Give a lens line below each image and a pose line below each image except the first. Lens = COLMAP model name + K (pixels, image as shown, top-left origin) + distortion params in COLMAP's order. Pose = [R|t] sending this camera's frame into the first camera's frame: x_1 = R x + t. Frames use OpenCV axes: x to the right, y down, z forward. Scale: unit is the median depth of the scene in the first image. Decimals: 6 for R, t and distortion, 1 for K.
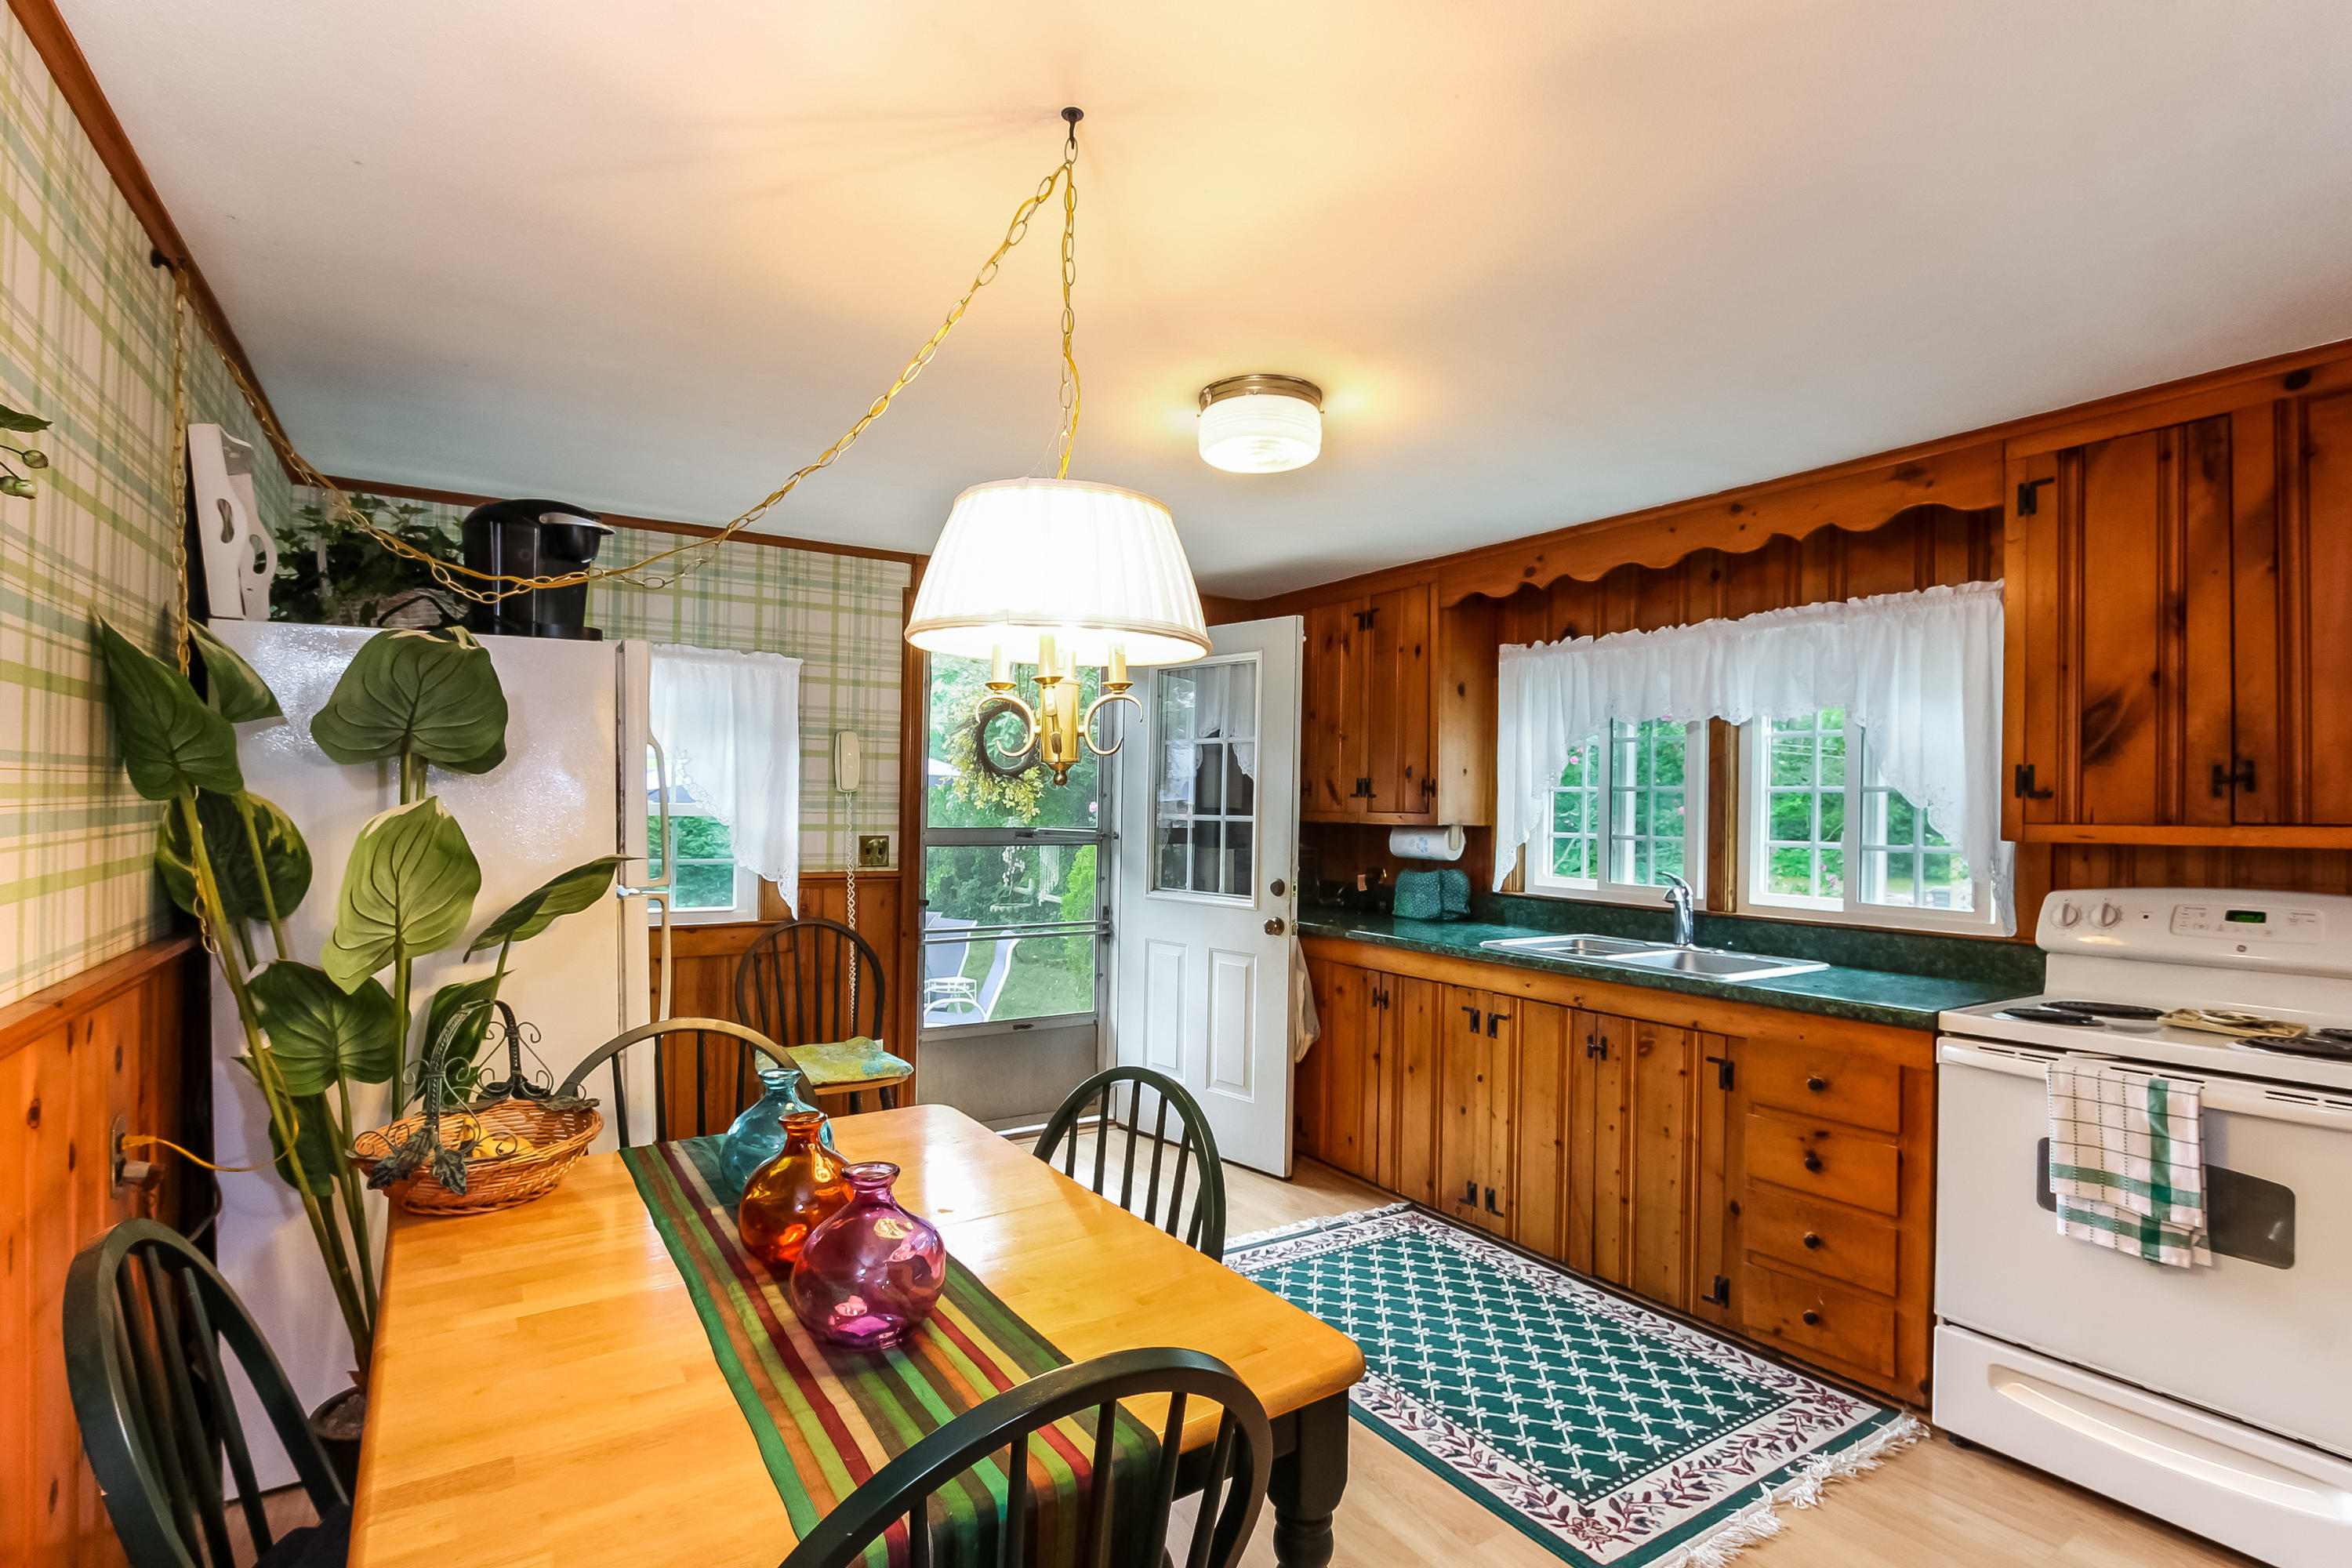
lens RADIAL K [[1145.4, 0, 1176.0], [0, 1145.4, 801.8], [0, 0, 1]] dist [-0.025508, 0.000393]
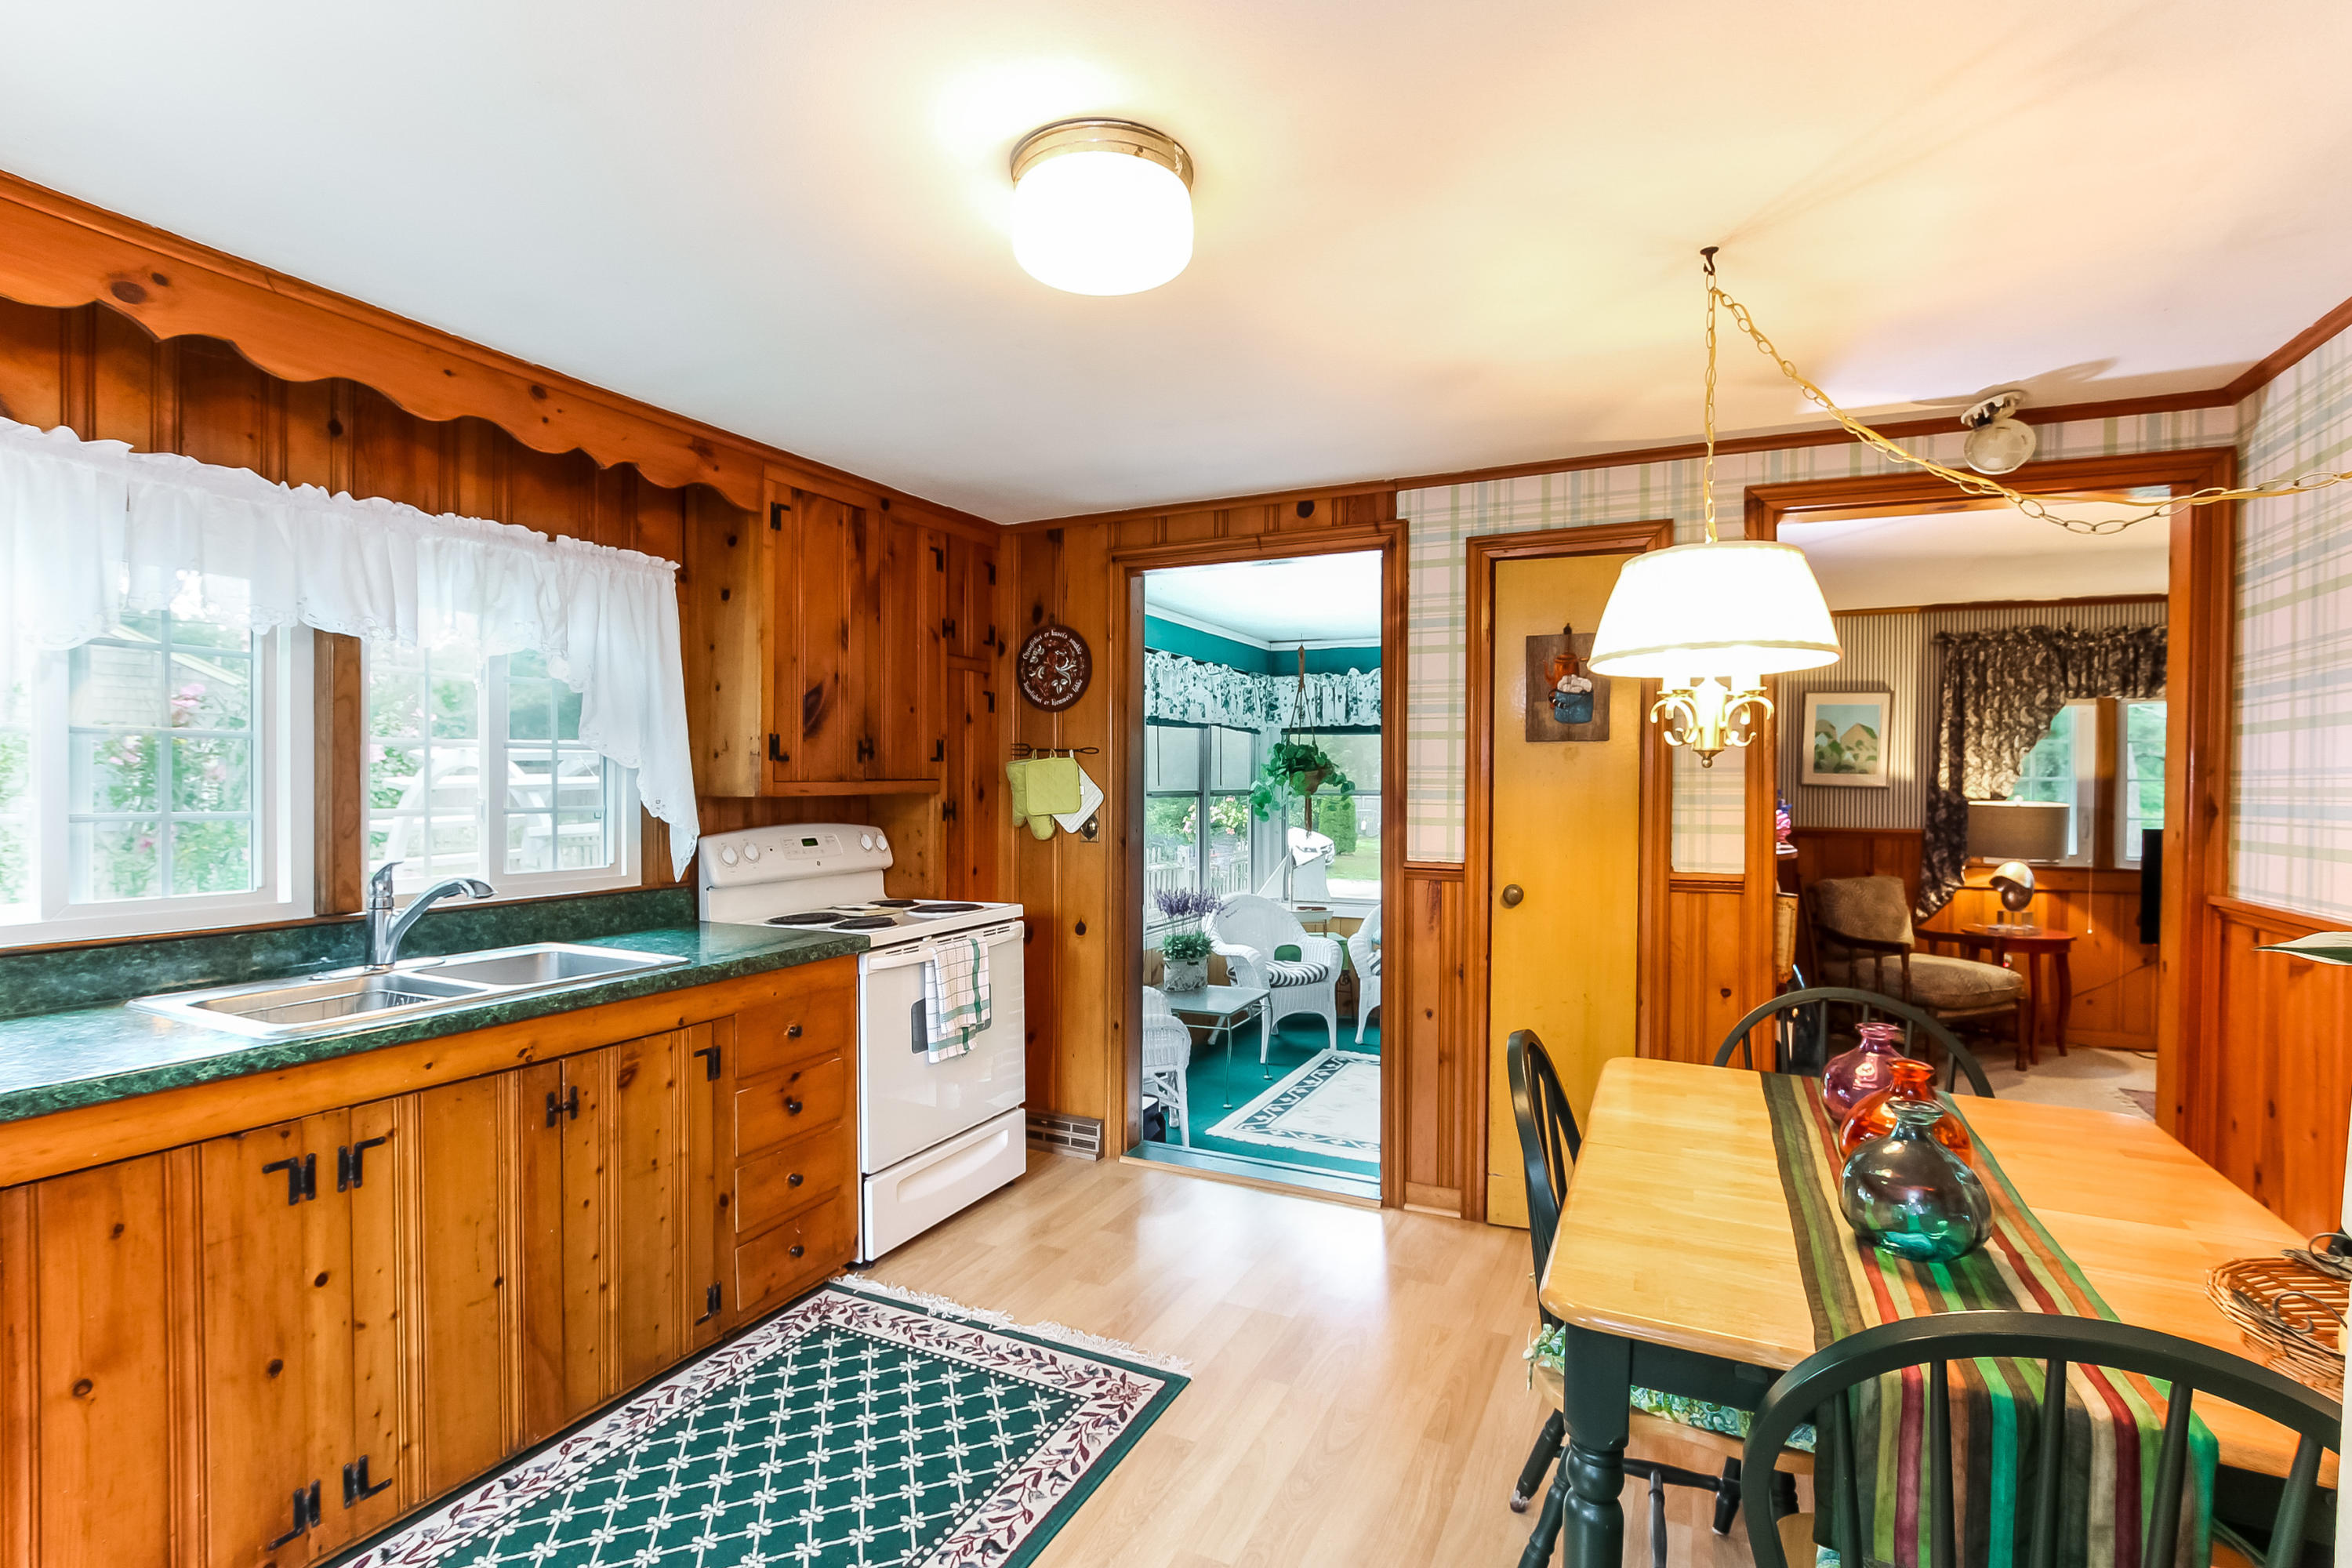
lens RADIAL K [[1102.5, 0, 1166.7], [0, 1102.5, 797.6], [0, 0, 1]] dist [-0.002532, 0.000238]
pose [[-0.520936, -0.030461, 0.853052, -0.478097], [-0.017026, 0.999535, 0.025295, -0.001043], [-0.853426, -0.001347, -0.521213, 1.215543]]
